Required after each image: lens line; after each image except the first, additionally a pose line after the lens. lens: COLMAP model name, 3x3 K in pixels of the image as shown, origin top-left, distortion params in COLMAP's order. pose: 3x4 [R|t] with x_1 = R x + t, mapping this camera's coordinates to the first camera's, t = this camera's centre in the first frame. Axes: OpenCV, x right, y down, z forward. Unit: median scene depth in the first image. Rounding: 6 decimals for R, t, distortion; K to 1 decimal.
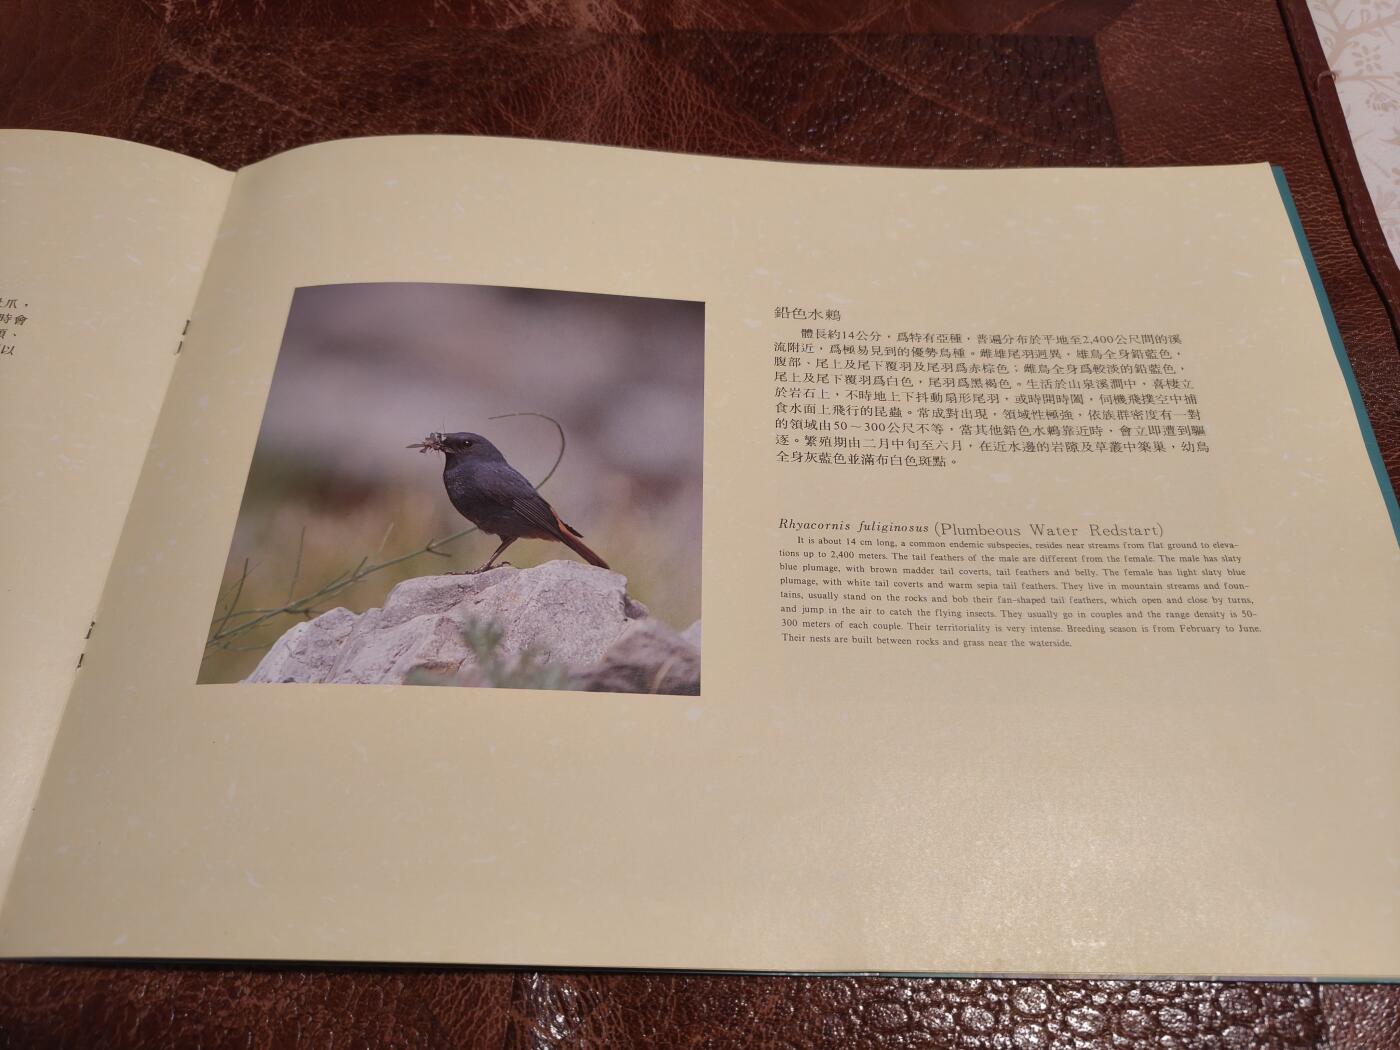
lens RADIAL K [[958.4, 0, 695.4], [0, 958.4, 527.9], [0, 0, 1]] dist [-0.019534, 0.013548]
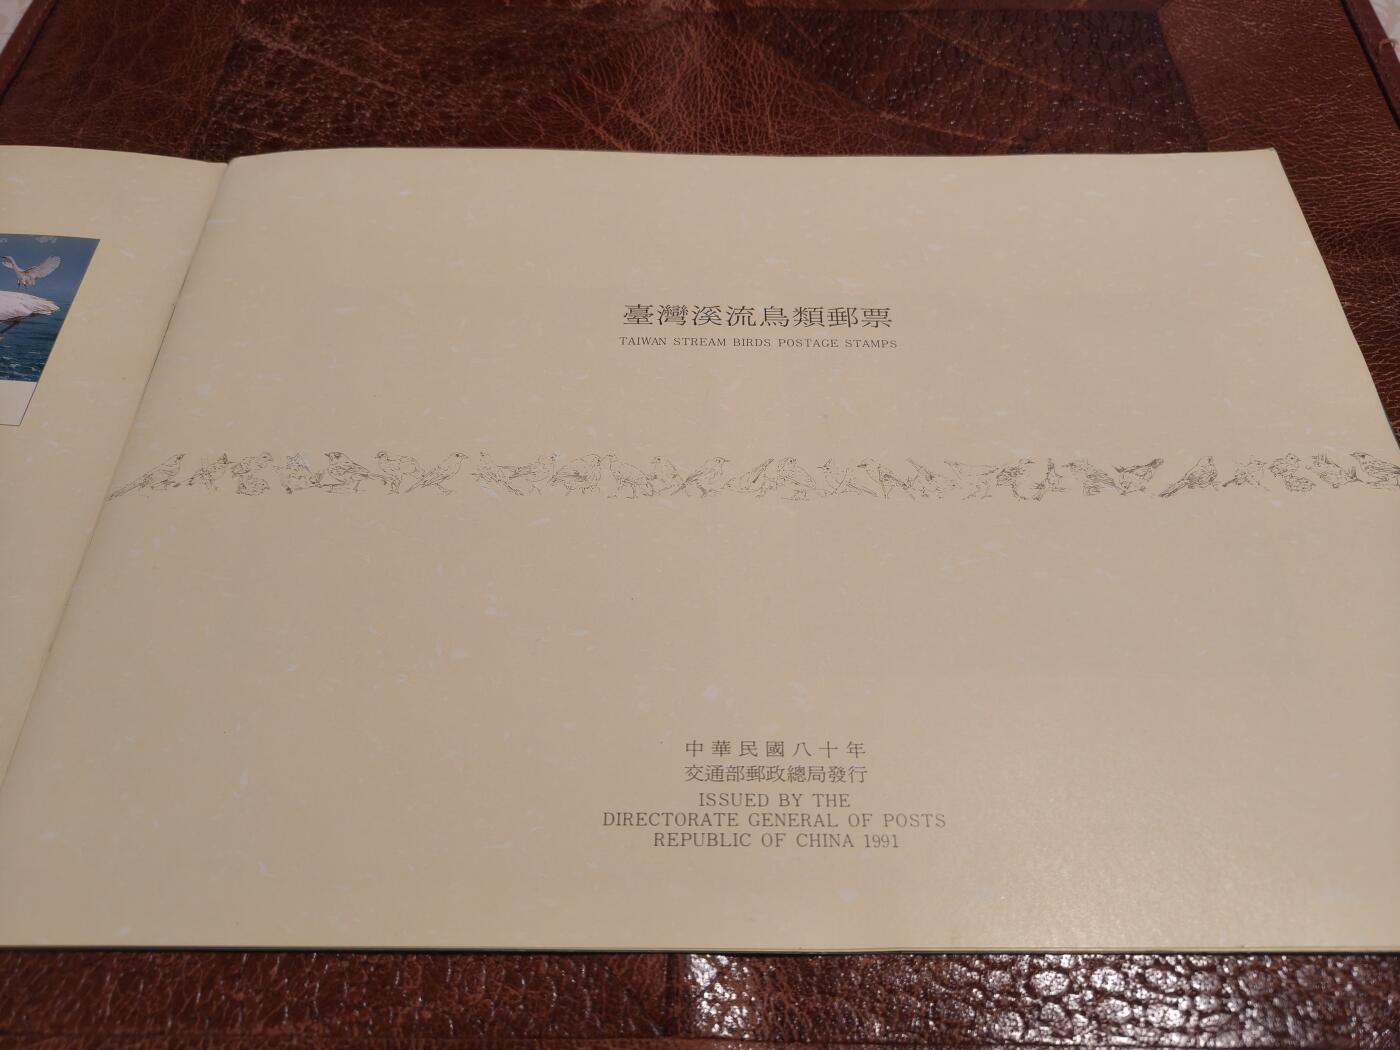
lens RADIAL K [[958.4, 0, 692.7], [0, 958.4, 527.6], [0, 0, 1]] dist [-0.019534, 0.013548]
pose [[0.999715, -0.013528, 0.019684, -0.113301], [0.014404, 0.998880, -0.045060, 0.082519], [-0.019053, 0.045331, 0.998790, 0.007532]]
